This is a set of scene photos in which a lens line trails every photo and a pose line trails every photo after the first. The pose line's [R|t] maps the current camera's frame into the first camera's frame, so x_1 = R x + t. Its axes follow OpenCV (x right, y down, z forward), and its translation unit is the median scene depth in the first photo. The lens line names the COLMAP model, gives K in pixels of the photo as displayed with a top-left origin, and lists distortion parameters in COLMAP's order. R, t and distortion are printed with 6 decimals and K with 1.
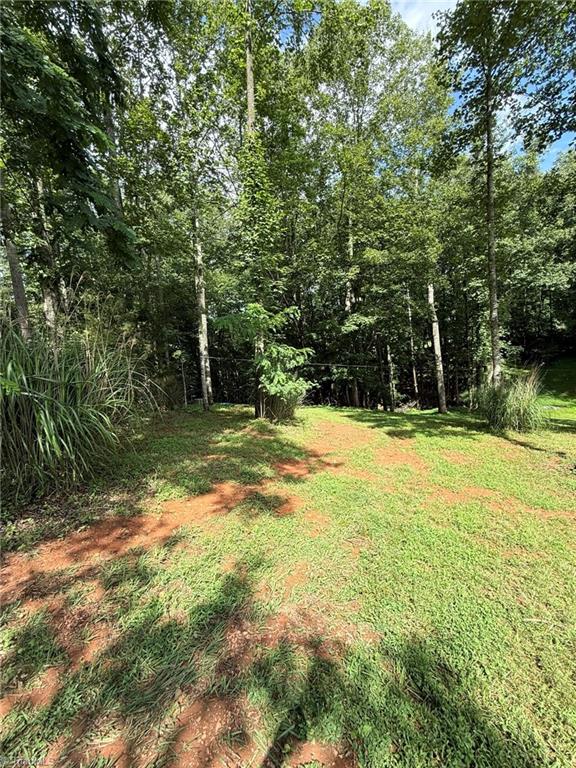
lens RADIAL K [[303.0, 0, 288.8], [0, 303.0, 384.7], [0, 0, 1]] dist [-0.009443, 0.002105]
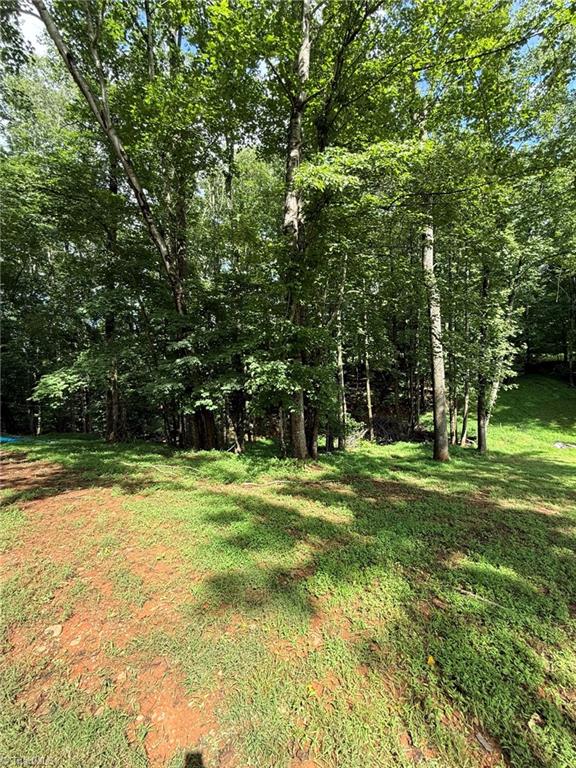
lens RADIAL K [[303.0, 0, 287.7], [0, 303.0, 384.2], [0, 0, 1]] dist [-0.009443, 0.002105]
pose [[0.962410, 0.045043, 0.267840, 0.087243], [-0.029270, 0.997610, -0.062594, -0.002528], [-0.270019, 0.052402, 0.961428, 0.593235]]
